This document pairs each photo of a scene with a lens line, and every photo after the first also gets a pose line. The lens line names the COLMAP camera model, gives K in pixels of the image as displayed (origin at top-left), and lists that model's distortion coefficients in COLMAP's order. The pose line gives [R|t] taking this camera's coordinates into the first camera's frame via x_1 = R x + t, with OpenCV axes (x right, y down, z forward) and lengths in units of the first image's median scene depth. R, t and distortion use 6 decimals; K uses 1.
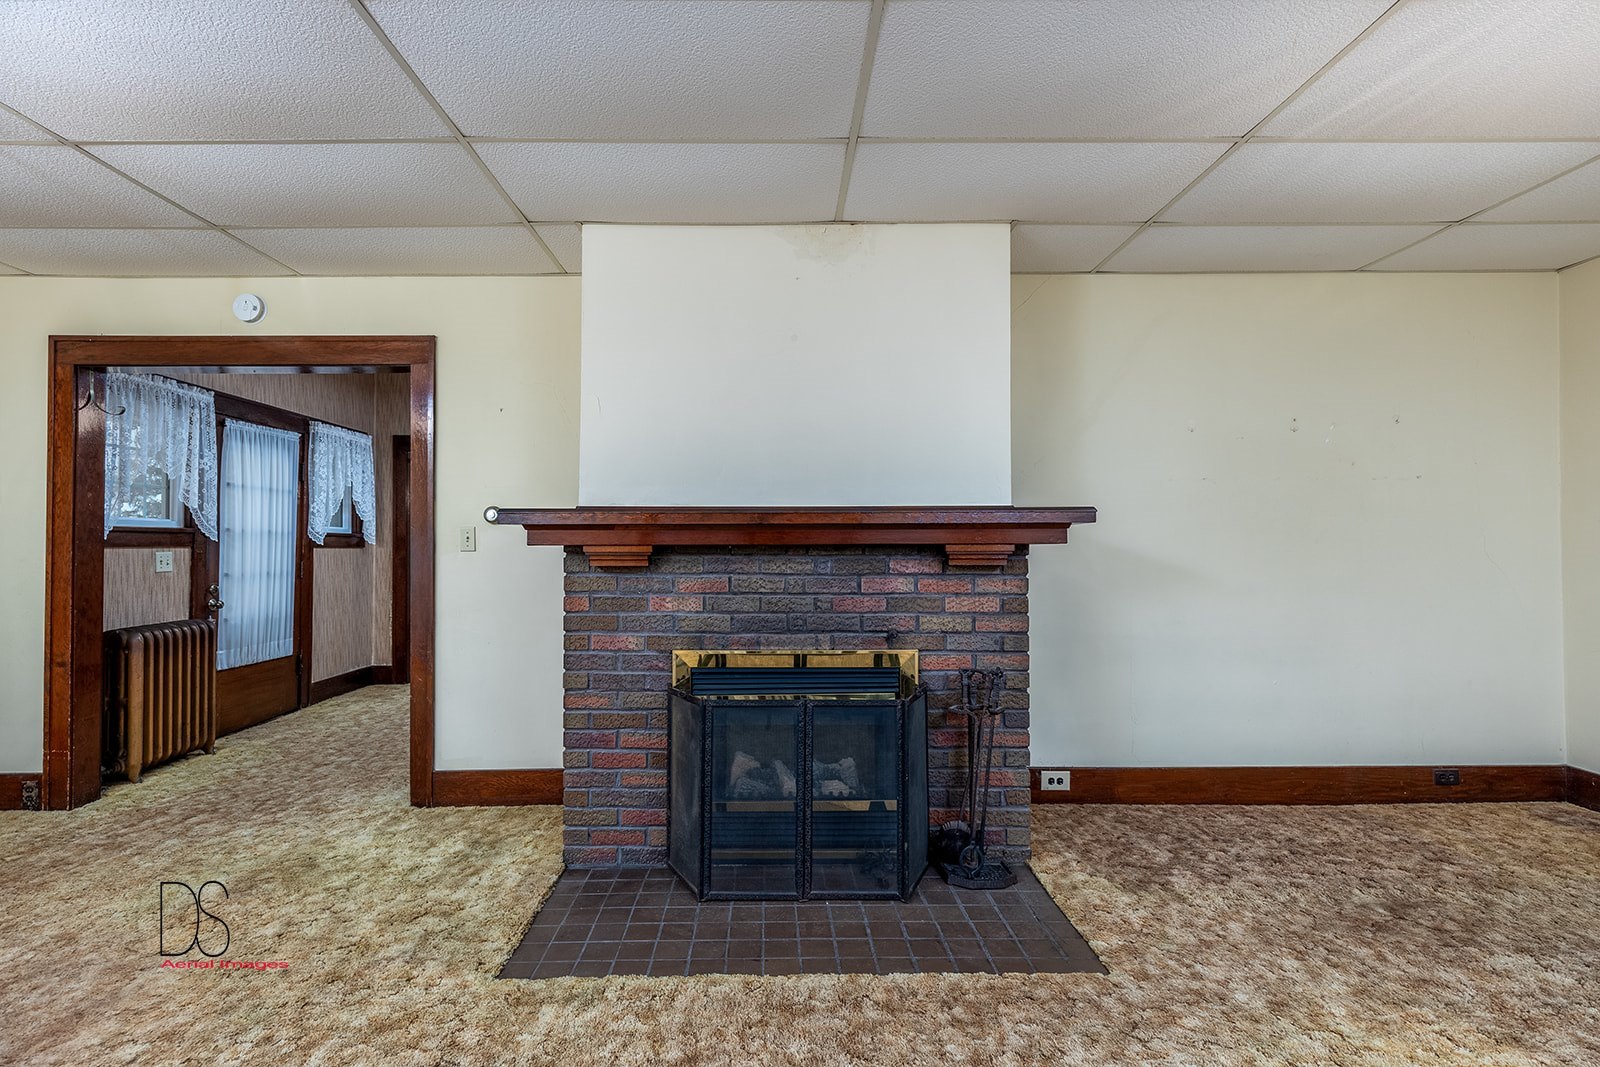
lens RADIAL K [[729.2, 0, 801.8], [0, 729.2, 543.2], [0, 0, 1]] dist [0.002023, 0.000360]
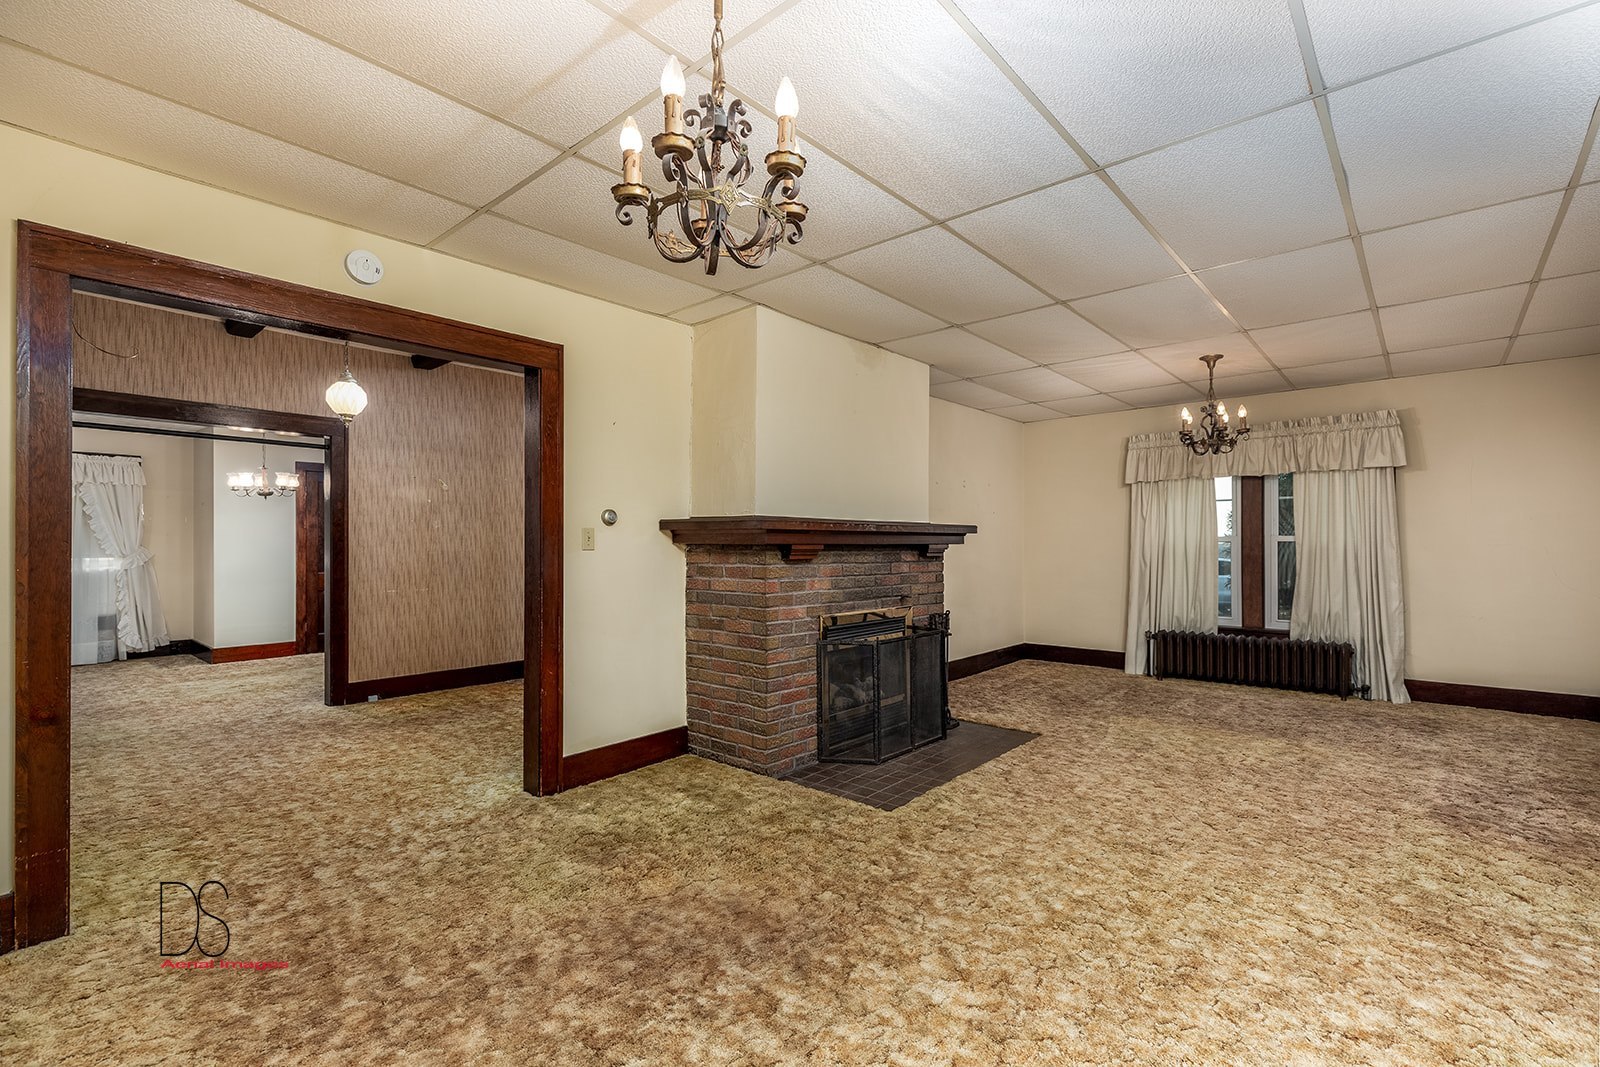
lens RADIAL K [[713.6, 0, 791.7], [0, 713.6, 548.7], [0, 0, 1]] dist [0.008176, 0.000157]
pose [[0.670699, -0.002095, 0.741727, -1.267406], [-0.002608, 0.999983, 0.005183, 0.004169], [-0.741725, -0.005410, 0.670682, 0.073541]]
